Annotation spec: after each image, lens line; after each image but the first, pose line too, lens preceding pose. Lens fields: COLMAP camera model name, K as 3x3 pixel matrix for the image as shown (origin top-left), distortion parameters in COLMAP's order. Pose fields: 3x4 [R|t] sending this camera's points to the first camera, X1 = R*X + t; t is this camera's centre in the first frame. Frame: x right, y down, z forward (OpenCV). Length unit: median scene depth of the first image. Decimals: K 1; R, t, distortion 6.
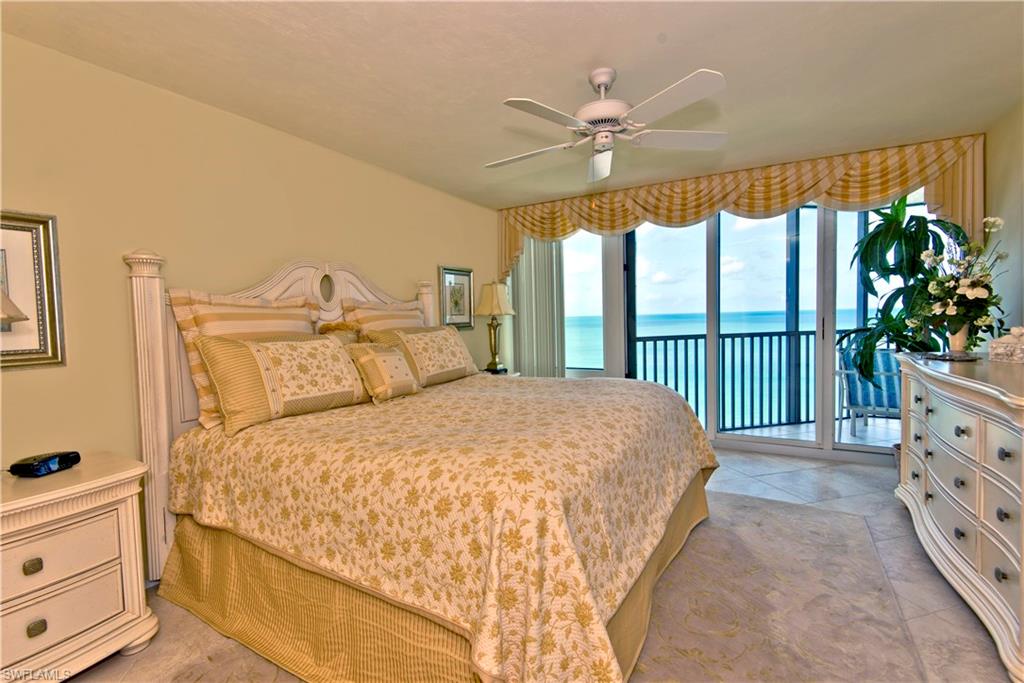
lens RADIAL K [[457.6, 0, 511.8], [0, 457.6, 342.0], [0, 0, 1]] dist [0.005678, -0.000261]
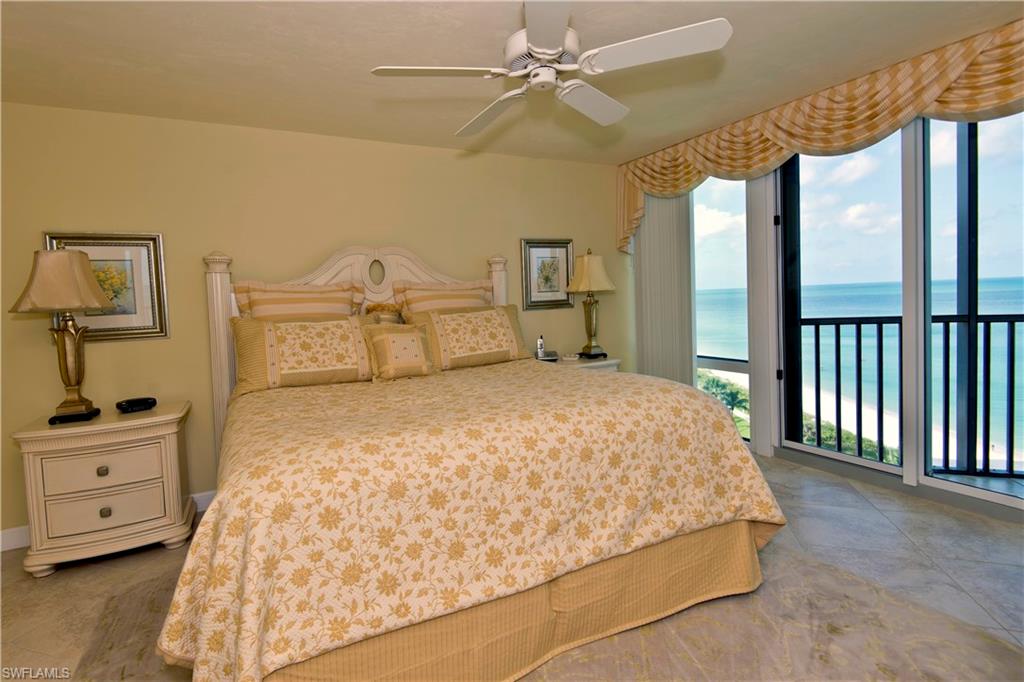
lens RADIAL K [[491.6, 0, 480.4], [0, 491.6, 330.3], [0, 0, 1]] dist [-0.006356, -0.002138]
pose [[0.836744, 0.024565, -0.547043, 0.366669], [-0.008946, 0.999473, 0.031197, -0.015277], [0.547521, -0.021210, 0.836523, 0.136108]]
